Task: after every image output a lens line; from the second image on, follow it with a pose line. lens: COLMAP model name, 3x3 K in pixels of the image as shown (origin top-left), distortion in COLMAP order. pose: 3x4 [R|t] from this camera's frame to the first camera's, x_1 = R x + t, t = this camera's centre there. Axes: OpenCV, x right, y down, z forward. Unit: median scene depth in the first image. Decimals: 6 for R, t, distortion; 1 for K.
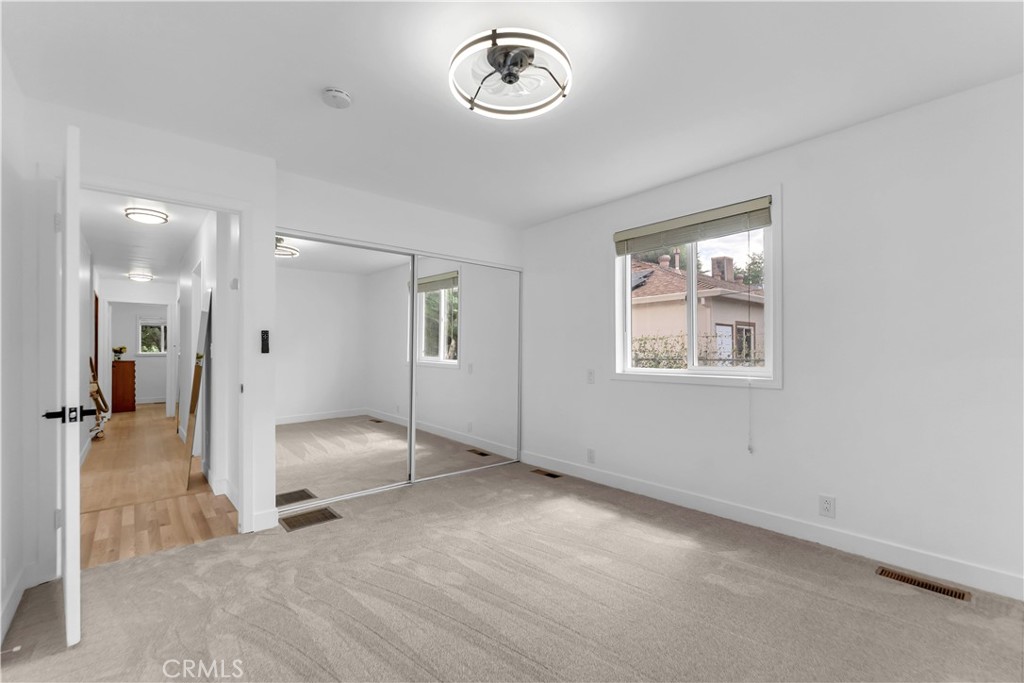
lens RADIAL K [[435.6, 0, 507.6], [0, 435.6, 344.5], [0, 0, 1]] dist [0.000248, 0.000288]
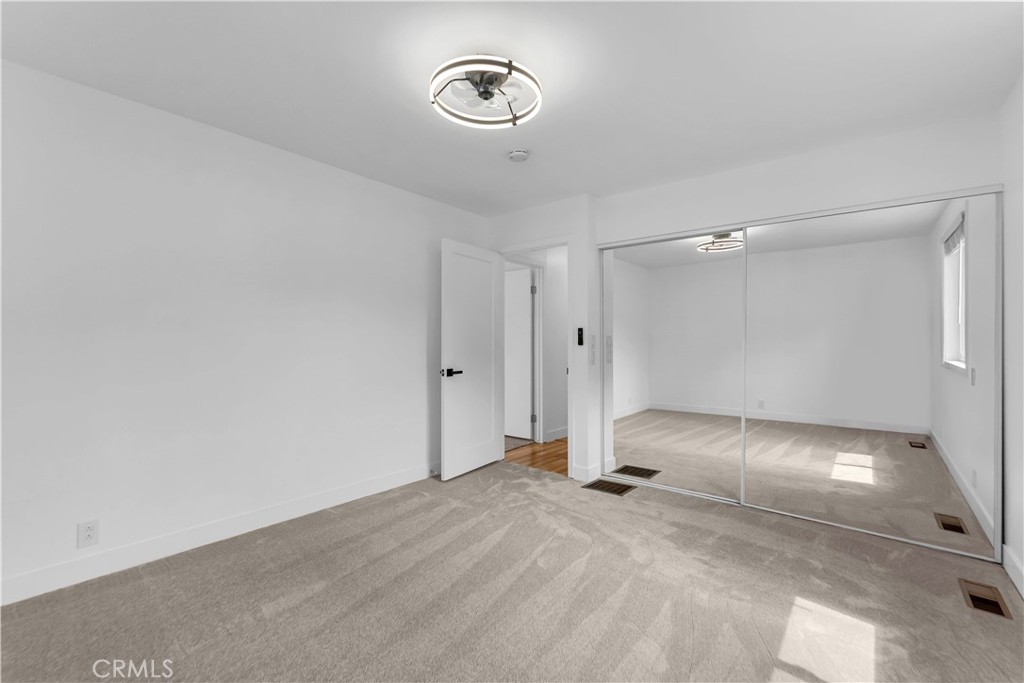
lens RADIAL K [[435.6, 0, 509.3], [0, 435.6, 341.0], [0, 0, 1]] dist [0.000248, 0.000288]
pose [[0.176122, -0.003444, -0.984362, 0.686327], [0.007756, 0.999968, -0.002111, 0.008005], [0.984338, -0.007263, 0.176143, 0.561845]]
